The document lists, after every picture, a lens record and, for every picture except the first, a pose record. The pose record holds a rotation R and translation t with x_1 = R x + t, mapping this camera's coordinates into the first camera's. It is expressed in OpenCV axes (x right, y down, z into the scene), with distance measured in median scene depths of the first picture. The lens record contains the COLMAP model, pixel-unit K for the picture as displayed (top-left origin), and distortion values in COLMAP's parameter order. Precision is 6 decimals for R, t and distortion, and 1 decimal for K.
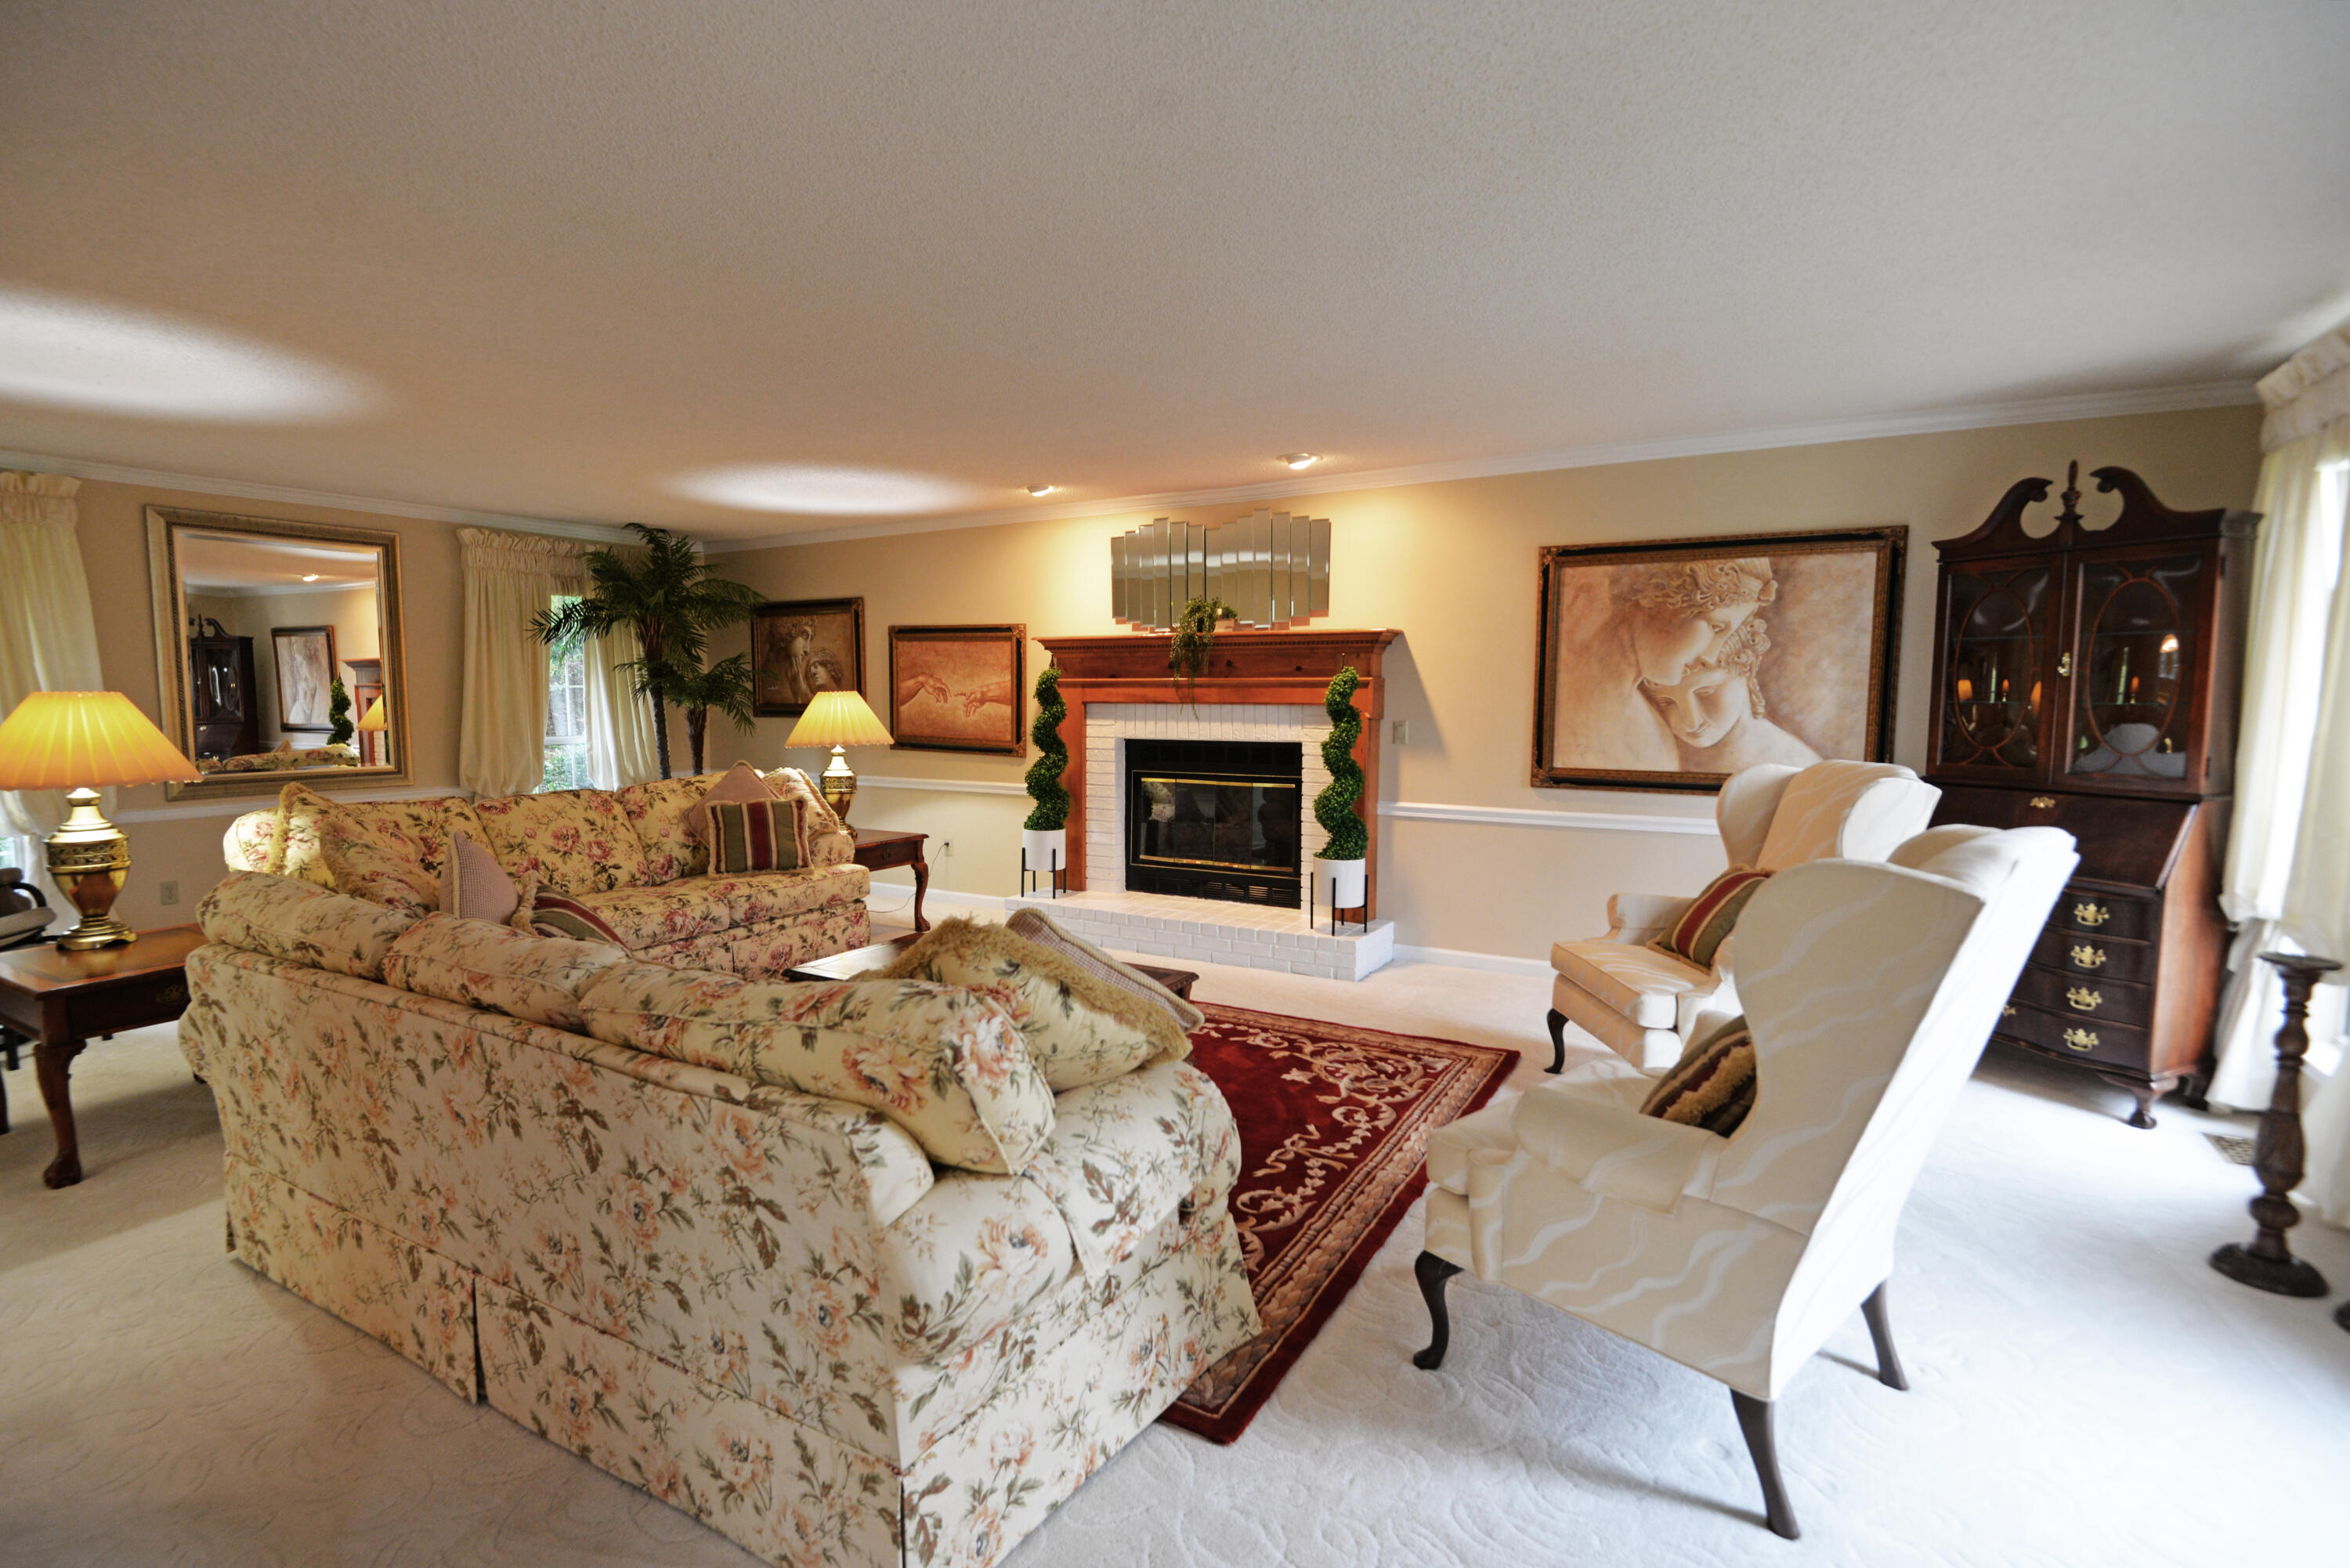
lens RADIAL K [[1079.1, 0, 1158.3], [0, 1079.1, 792.0], [0, 0, 1]] dist [-0.006297, -0.008937]
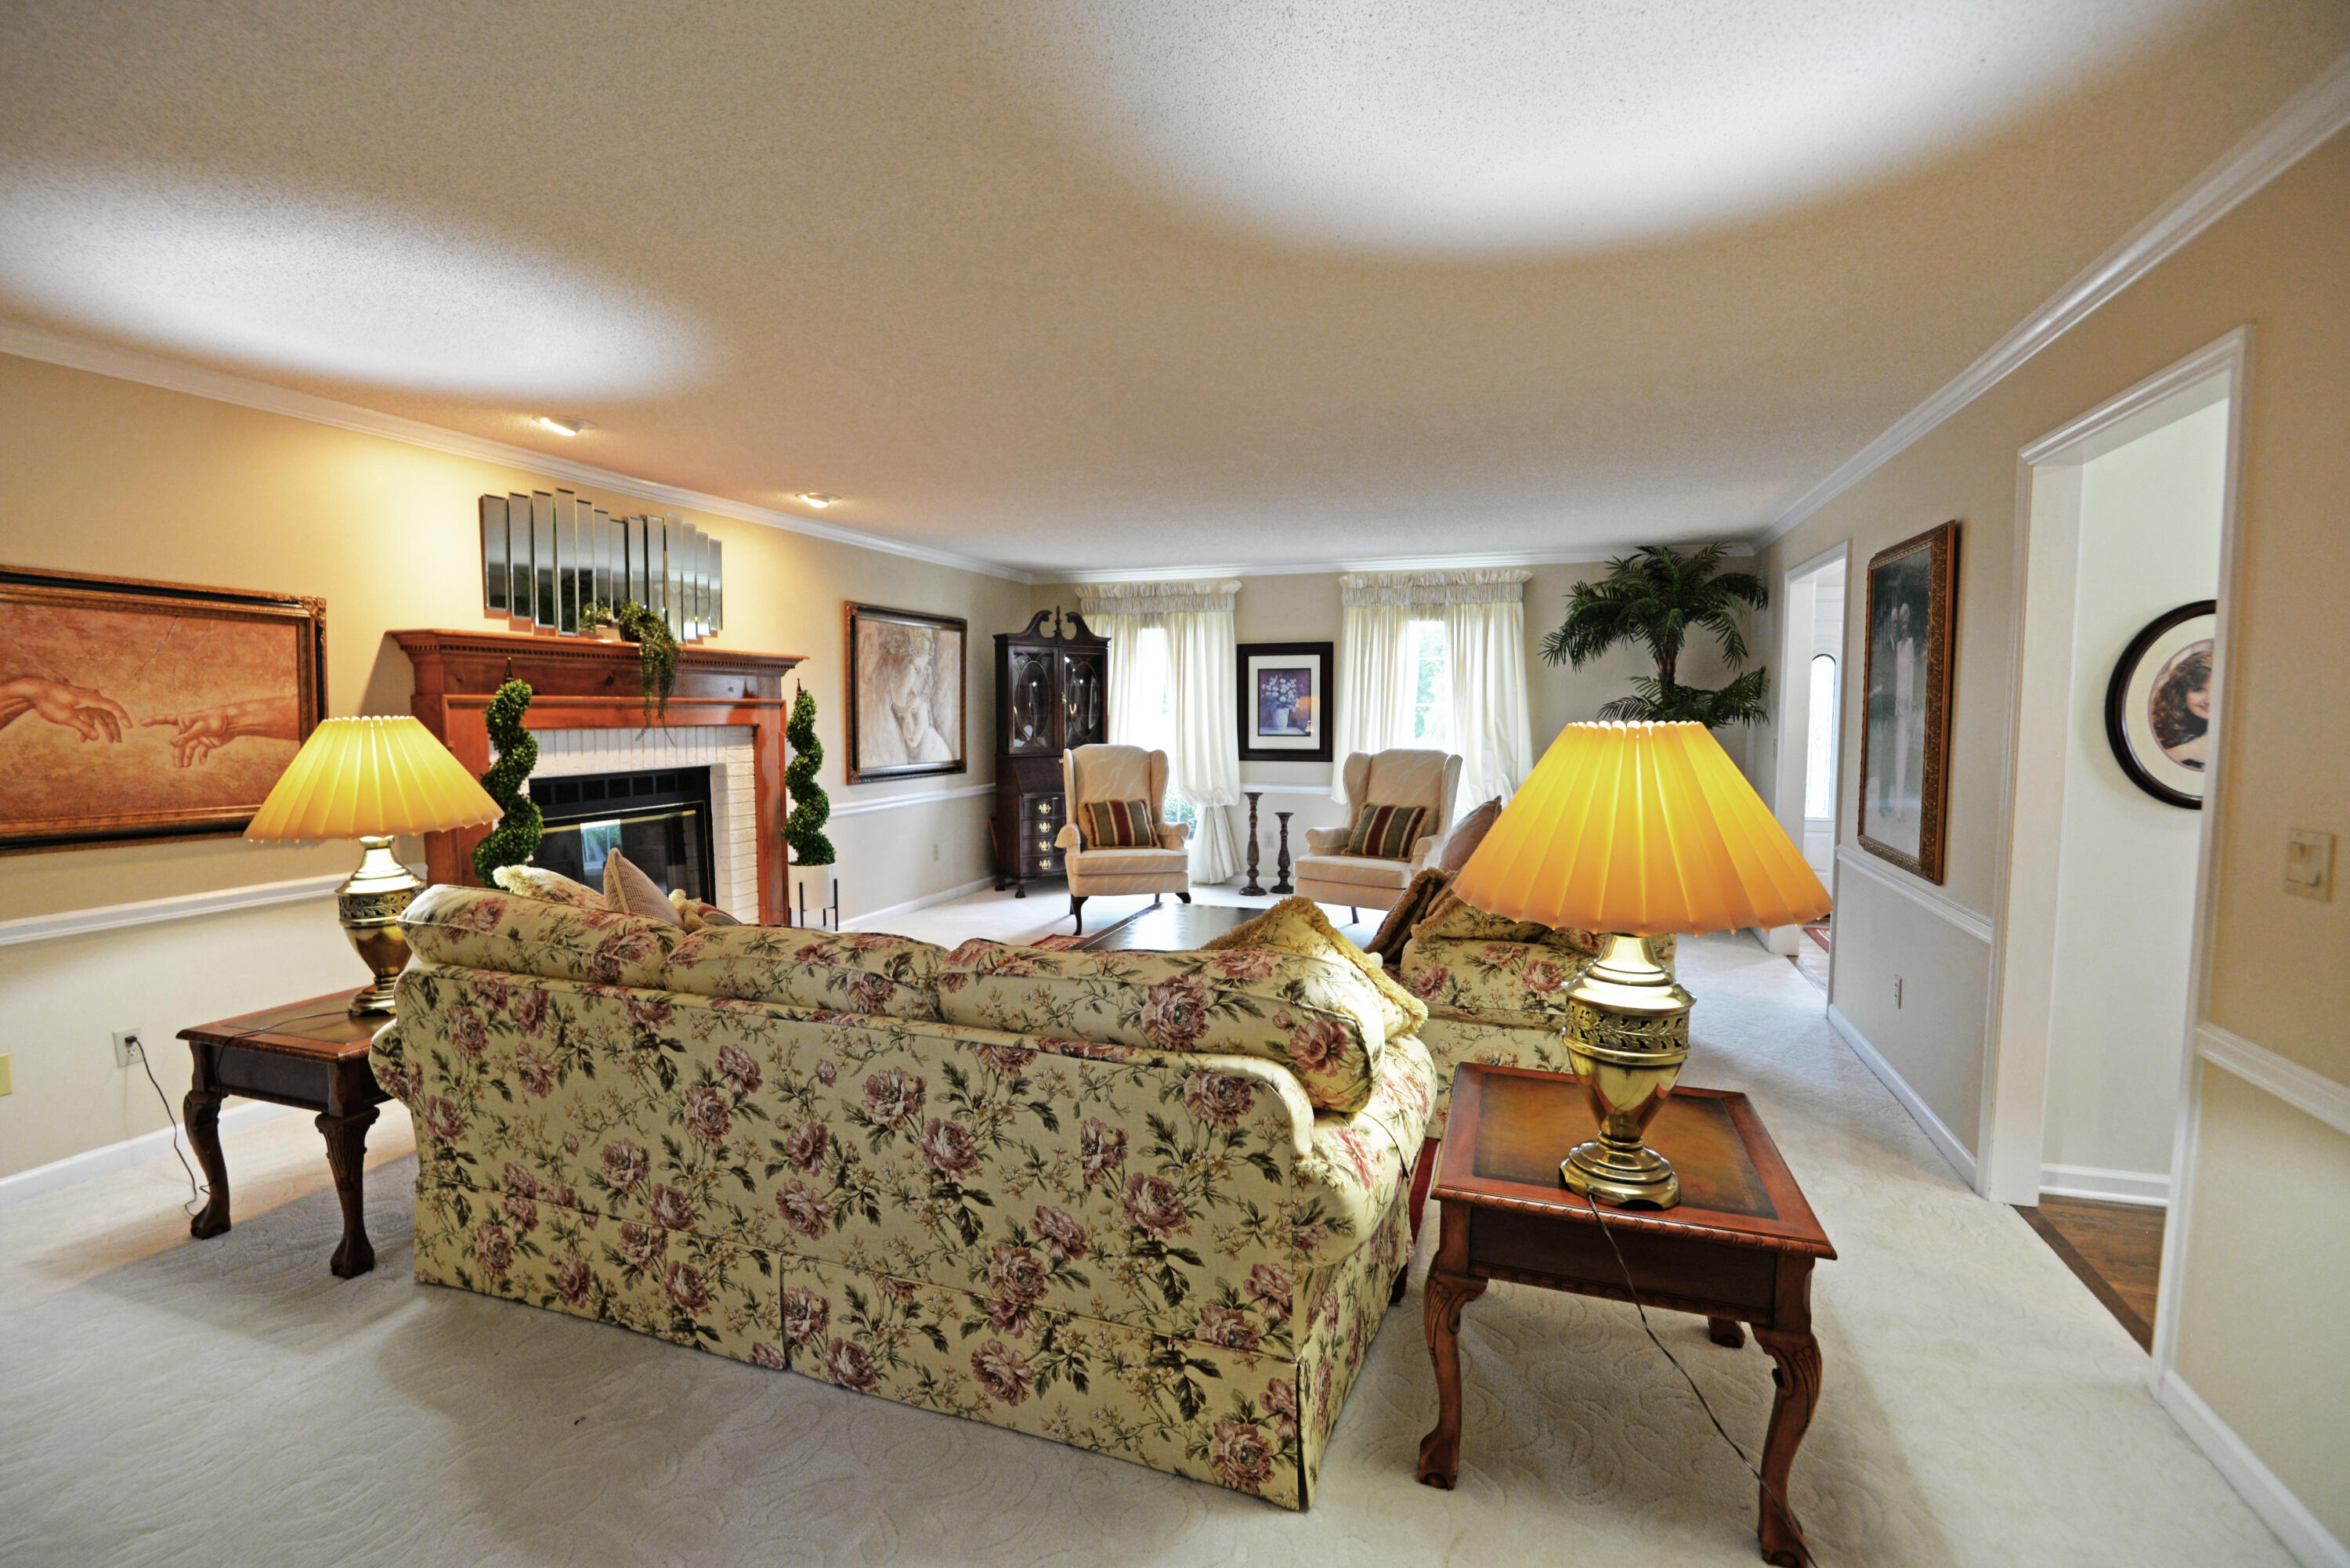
lens RADIAL K [[1079.1, 0, 1158.3], [0, 1079.1, 792.0], [0, 0, 1]] dist [-0.006297, -0.008937]
pose [[-0.180456, -0.076599, 0.980596, -0.897021], [0.091274, 0.991357, 0.094236, -0.077096], [-0.979339, 0.106509, -0.171905, 0.783233]]
